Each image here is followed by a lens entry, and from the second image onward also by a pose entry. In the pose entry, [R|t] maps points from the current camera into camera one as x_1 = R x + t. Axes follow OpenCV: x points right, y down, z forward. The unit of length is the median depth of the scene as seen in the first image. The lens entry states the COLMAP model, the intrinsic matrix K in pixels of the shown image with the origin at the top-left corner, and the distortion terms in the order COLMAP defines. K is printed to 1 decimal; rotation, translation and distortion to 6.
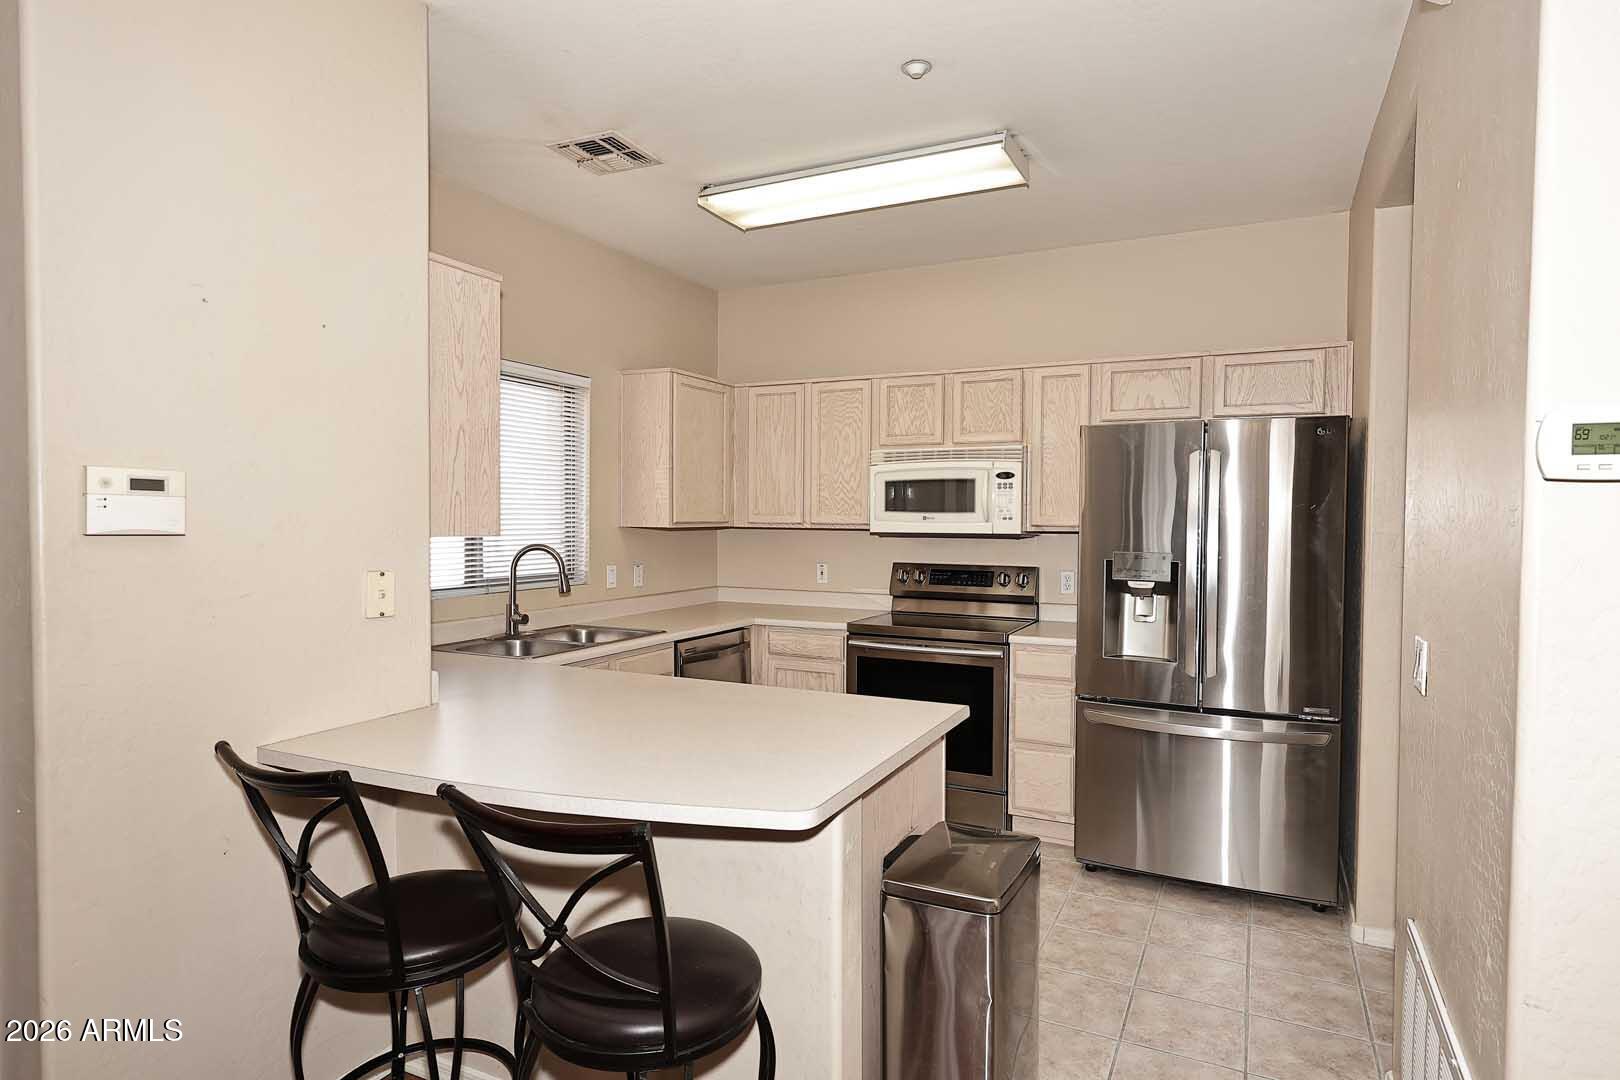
lens RADIAL K [[879.0, 0, 850.6], [0, 879.0, 541.8], [0, 0, 1]] dist [0.000704, -0.000327]
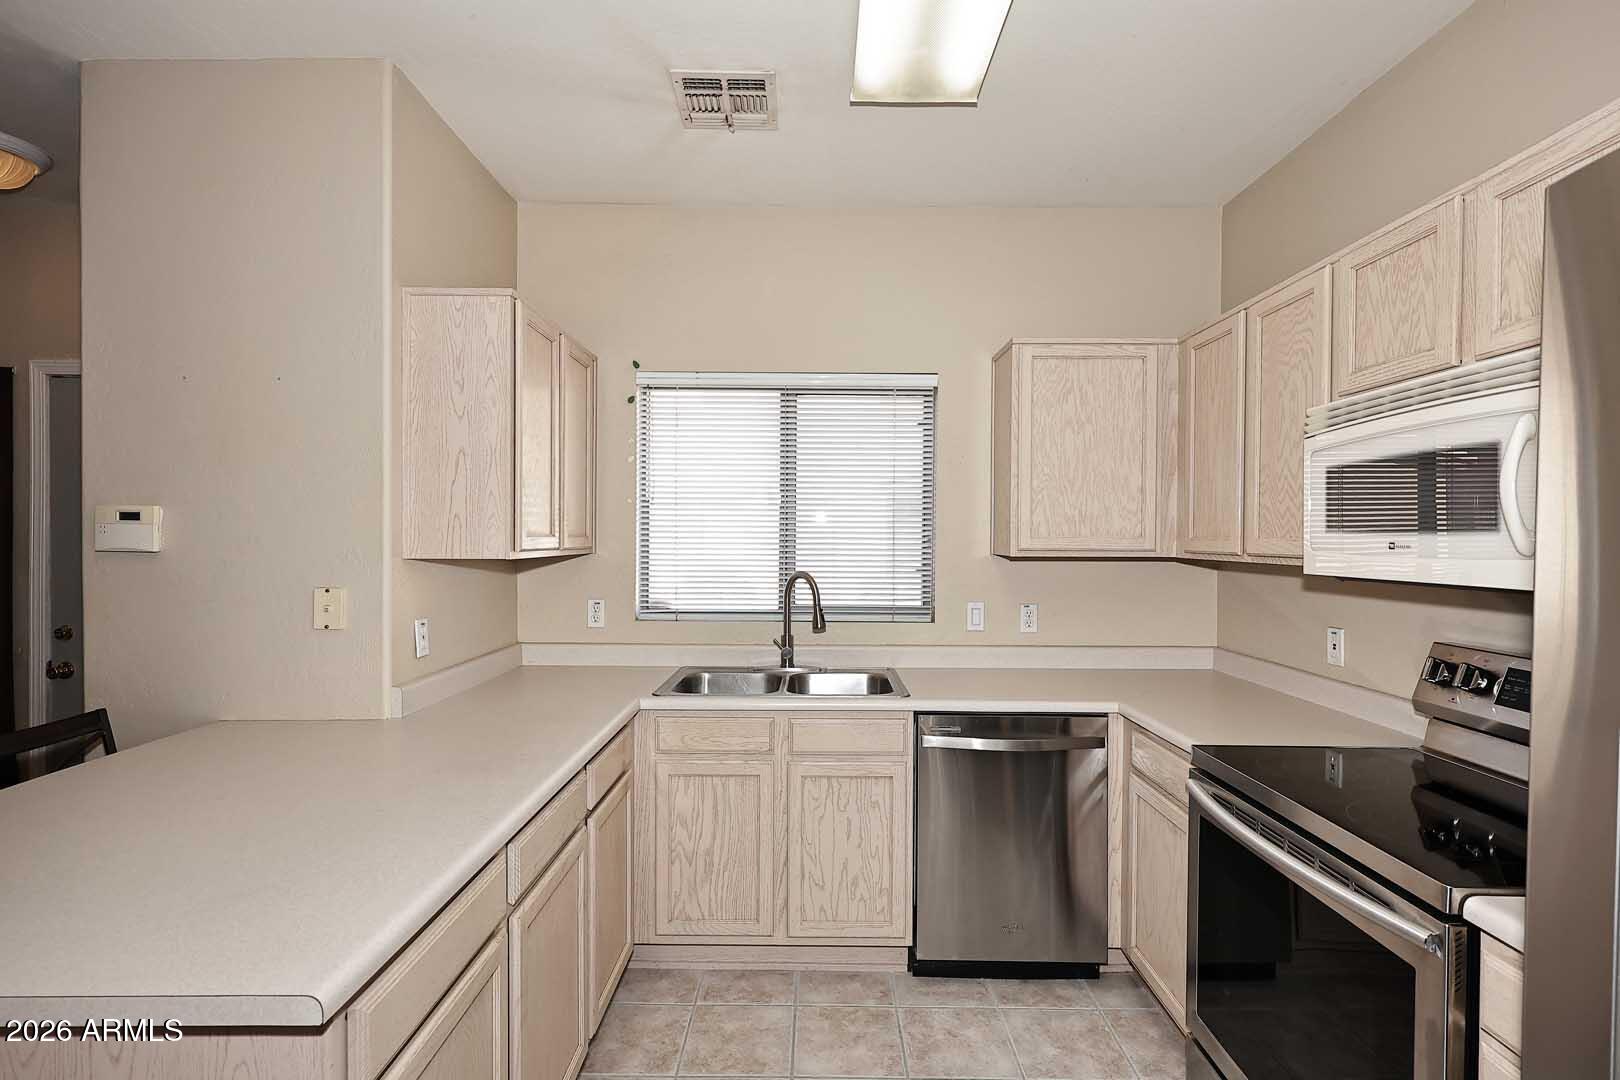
lens RADIAL K [[767.9, 0, 809.9], [0, 767.9, 544.6], [0, 0, 1]] dist [0.000911, 0.000124]
pose [[0.415462, 0.006953, -0.909584, 0.321202], [-0.029445, 0.999550, -0.005809, -0.018122], [0.909134, 0.029196, 0.415480, 0.609141]]
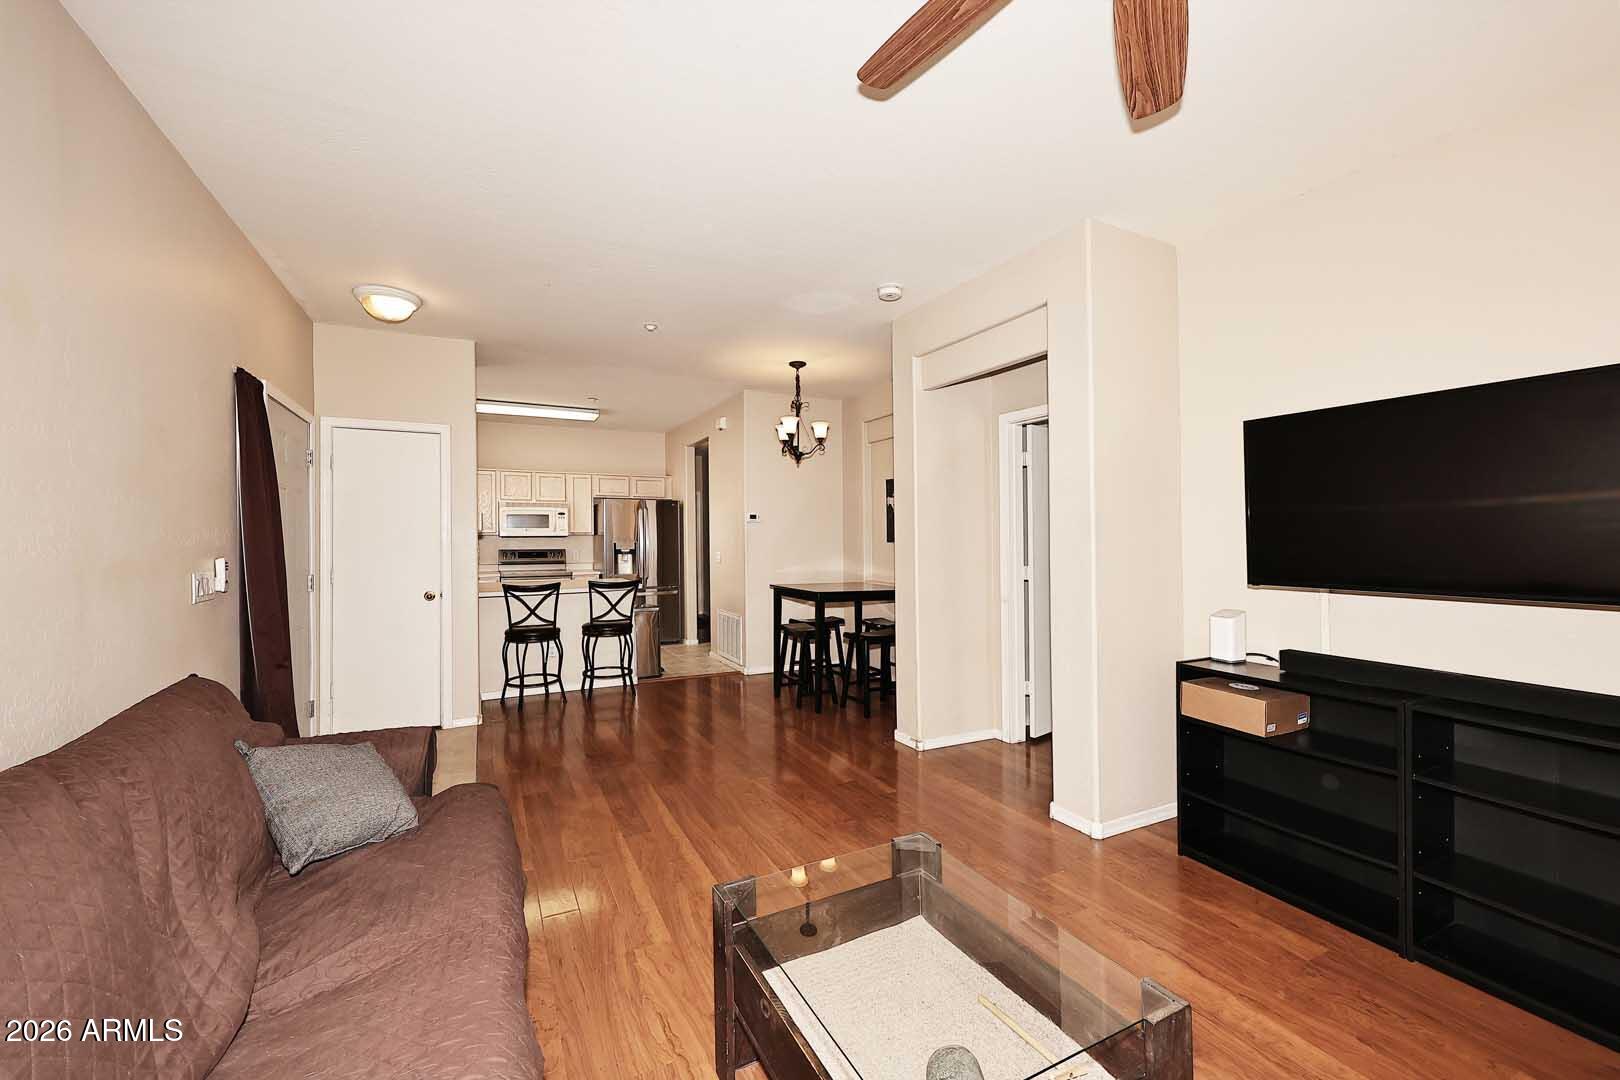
lens RADIAL K [[651.4, 0, 816.9], [0, 651.4, 539.2], [0, 0, 1]] dist [0.000120, 0.000217]
pose [[0.607751, -0.010942, 0.794053, -0.908918], [0.027866, 0.999583, -0.007554, 0.036816], [-0.793639, 0.026718, 0.607802, -0.791201]]
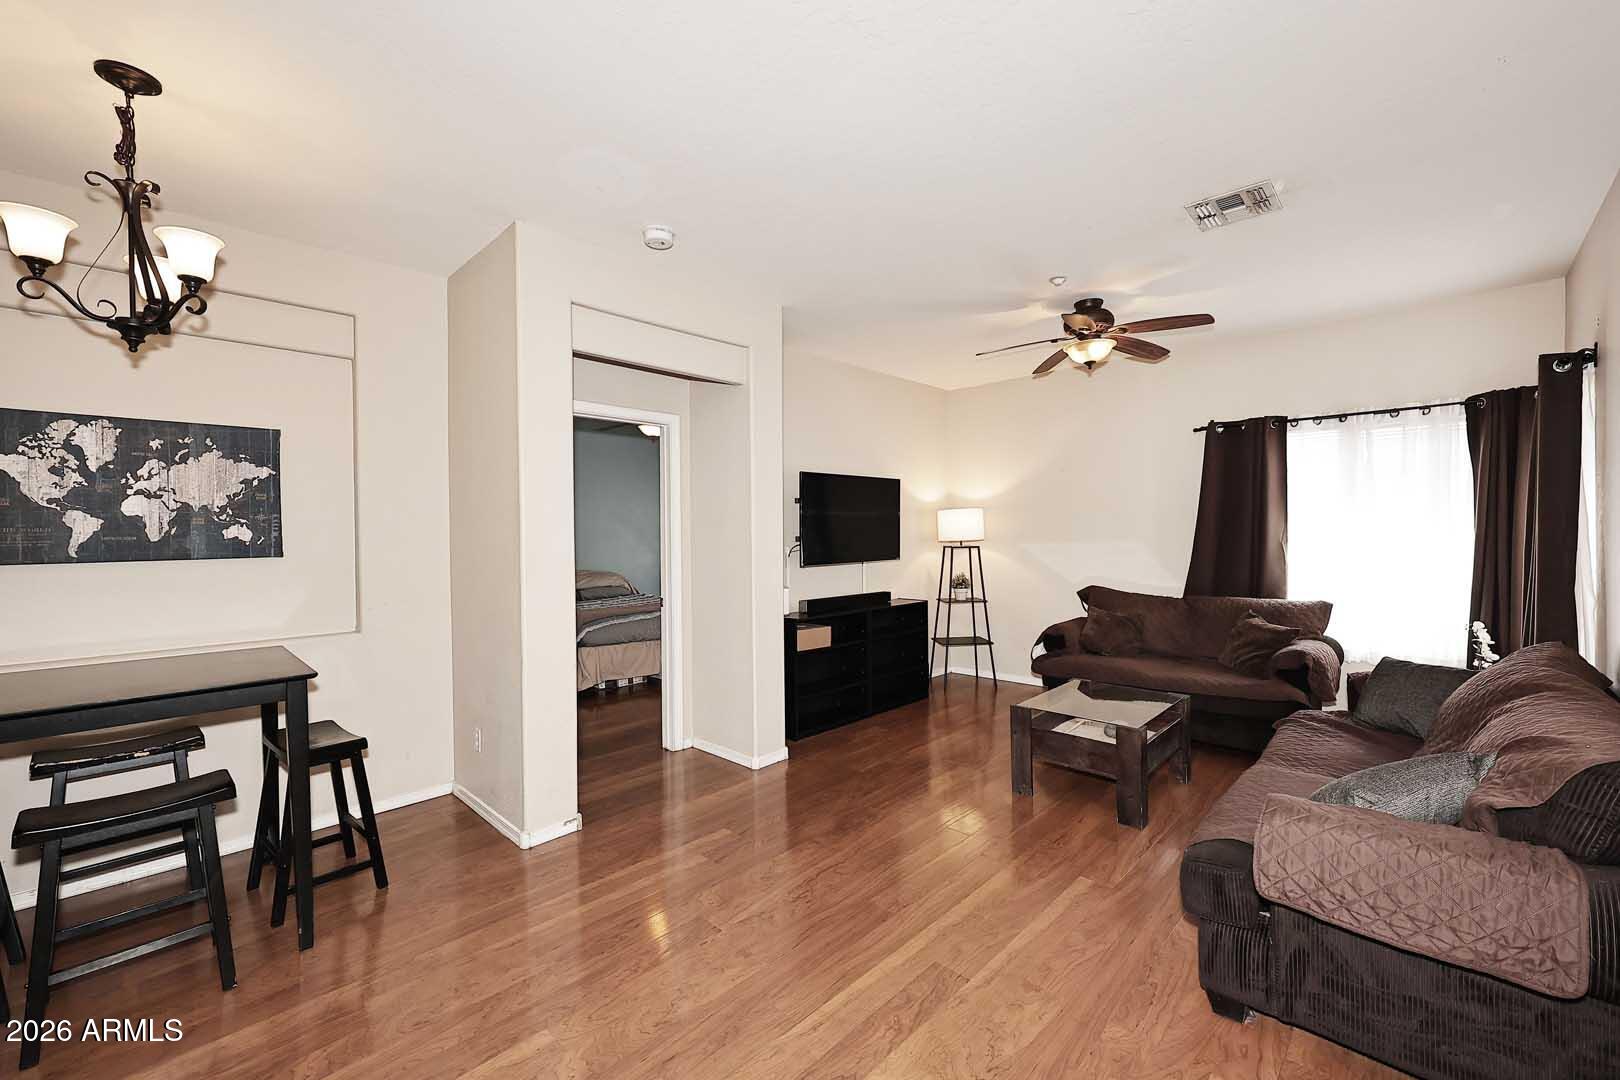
lens RADIAL K [[651.4, 0, 816.9], [0, 651.4, 539.2], [0, 0, 1]] dist [0.000120, 0.000217]
pose [[-0.945177, -0.006641, 0.326491, -0.522585], [0.007745, 0.999056, 0.042743, -0.006466], [-0.326466, 0.042928, -0.944233, 0.317820]]
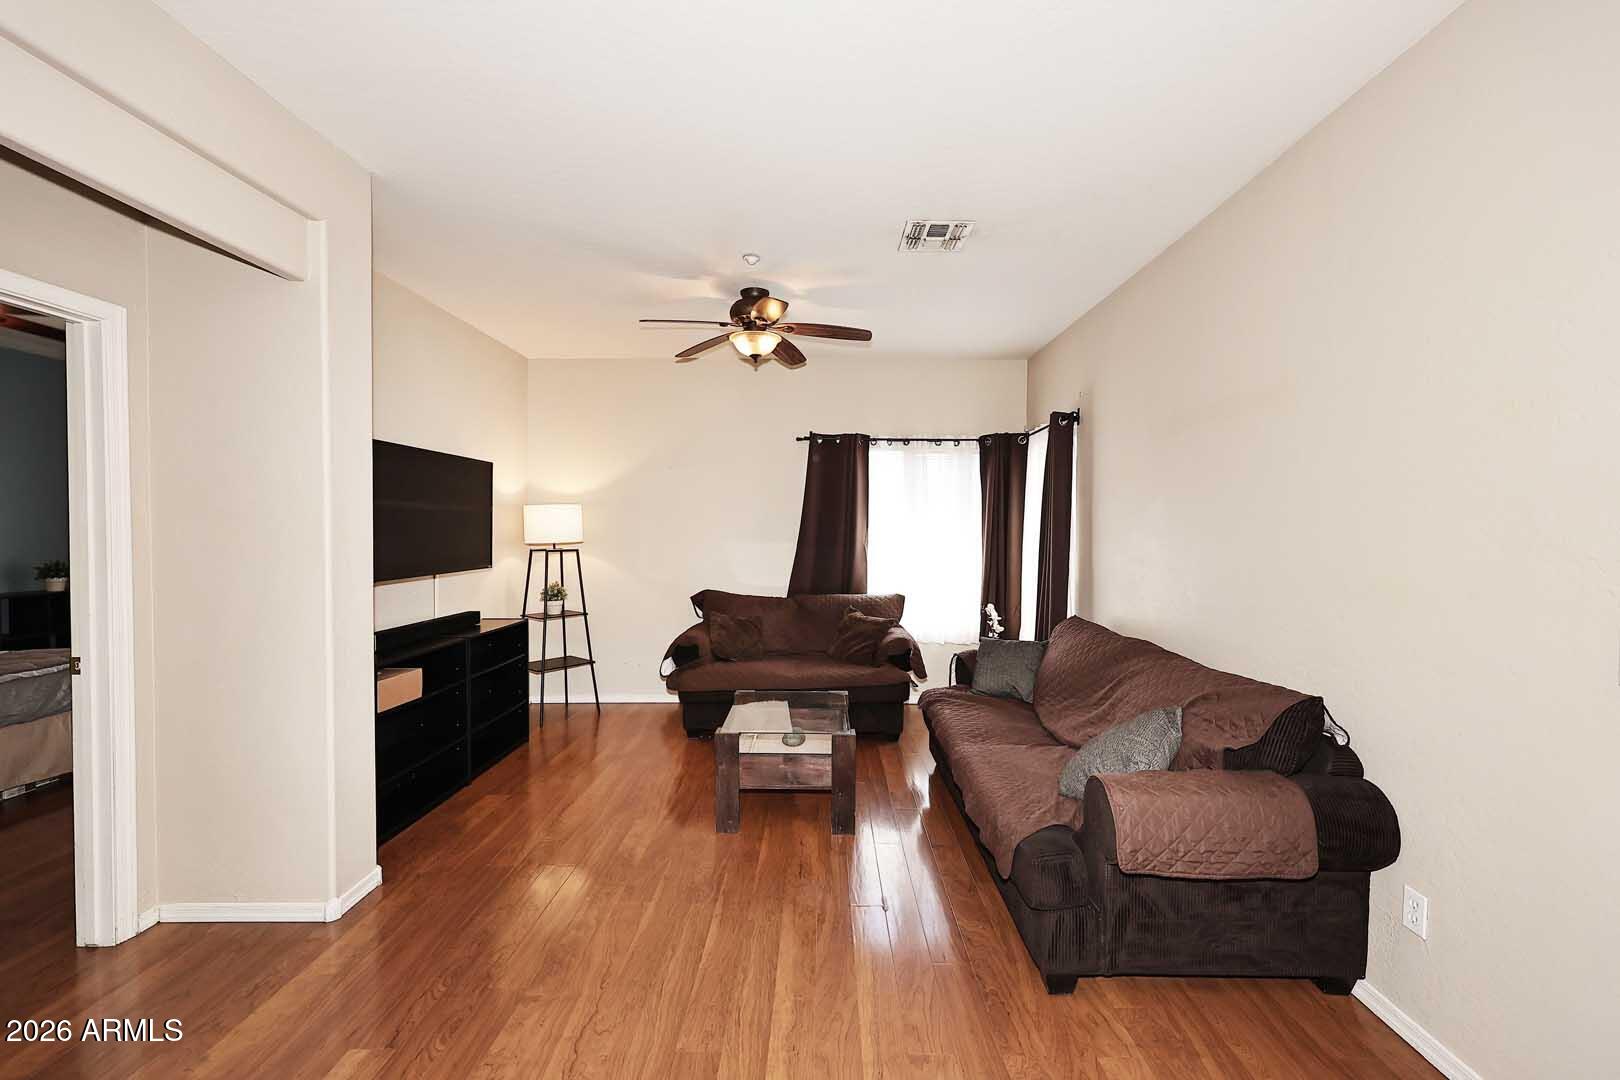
lens RADIAL K [[675.2, 0, 803.1], [0, 675.2, 547.1], [0, 0, 1]] dist [0.008262, 0.000301]
pose [[-0.909717, -0.004899, -0.415201, -0.253678], [-0.027142, 0.998493, 0.047688, -0.002701], [0.414342, 0.054652, -0.908479, 0.166799]]
